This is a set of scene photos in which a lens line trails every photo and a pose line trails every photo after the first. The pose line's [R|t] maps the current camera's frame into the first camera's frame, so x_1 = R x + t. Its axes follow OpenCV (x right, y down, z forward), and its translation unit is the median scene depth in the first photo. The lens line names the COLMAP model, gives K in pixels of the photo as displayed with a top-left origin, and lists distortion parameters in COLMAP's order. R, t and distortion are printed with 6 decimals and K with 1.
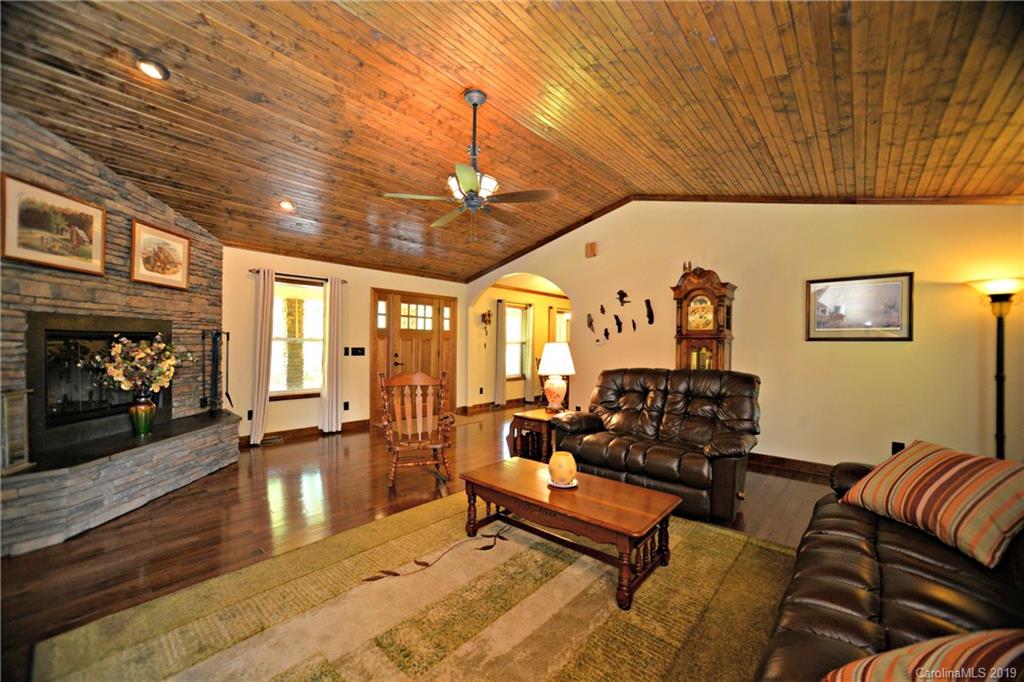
lens RADIAL K [[399.5, 0, 512.0], [0, 399.5, 341.0], [0, 0, 1]] dist [0.001483, 0.000230]
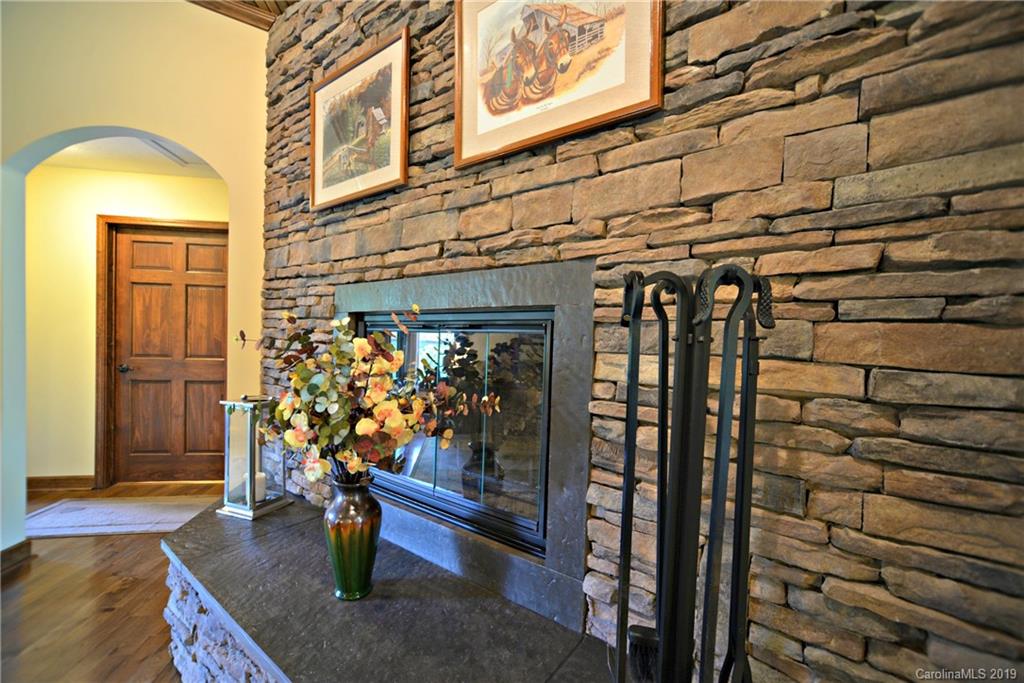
lens RADIAL K [[410.8, 0, 512.0], [0, 410.8, 341.5], [0, 0, 1]] dist [-0.021013, 0.000211]
pose [[-0.615305, -0.017341, -0.788098, -0.581585], [-0.025481, 0.999673, -0.002102, 0.006073], [0.787877, 0.018788, -0.615546, 1.068121]]
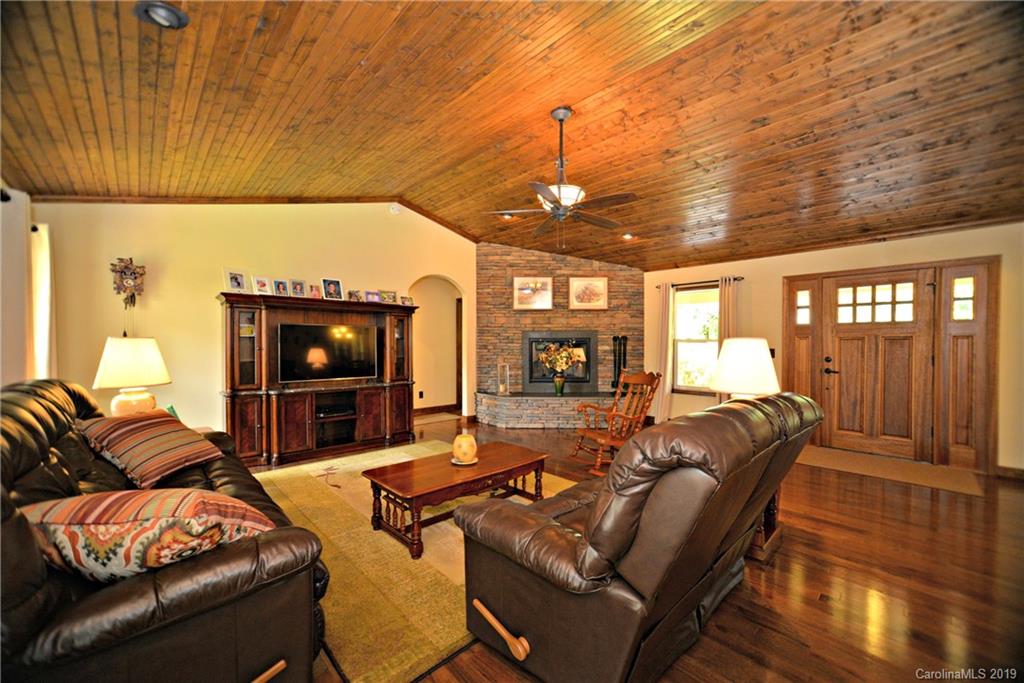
lens RADIAL K [[410.8, 0, 512.0], [0, 410.8, 341.5], [0, 0, 1]] dist [-0.021013, 0.000211]
pose [[-0.070263, -0.014488, -0.997423, 0.783320], [0.004384, 0.999880, -0.014832, 0.016391], [0.997519, -0.005415, -0.070191, 0.734479]]
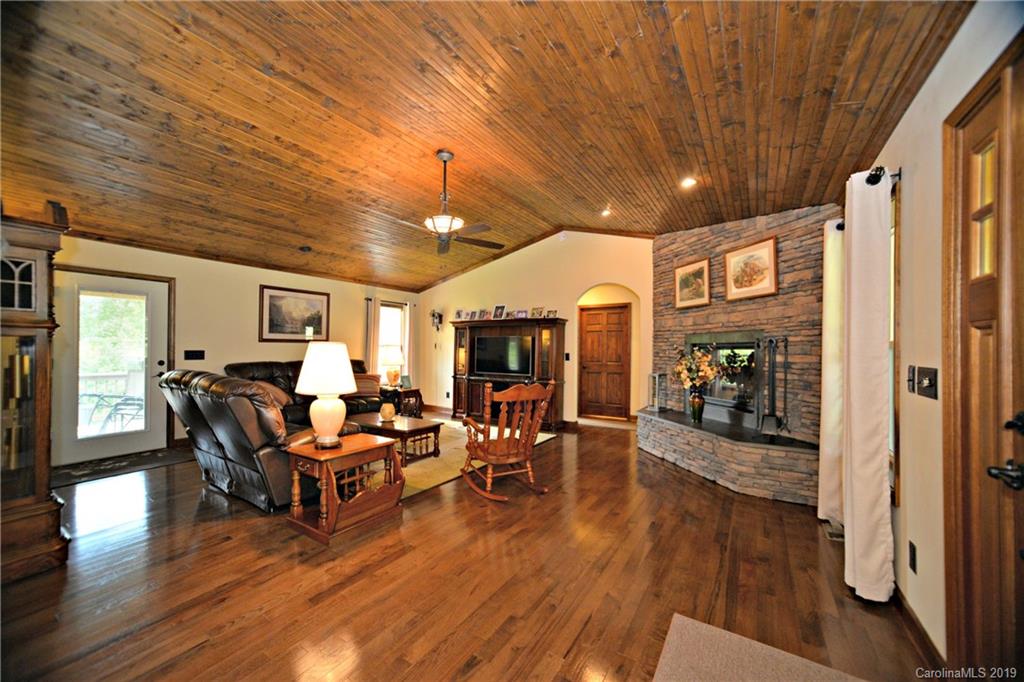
lens RADIAL K [[399.5, 0, 512.0], [0, 399.5, 341.0], [0, 0, 1]] dist [0.001483, 0.000230]
pose [[-0.981590, -0.022019, -0.189725, -0.053667], [-0.016461, 0.999389, -0.030821, 0.017724], [0.190288, -0.027130, -0.981353, 1.756459]]
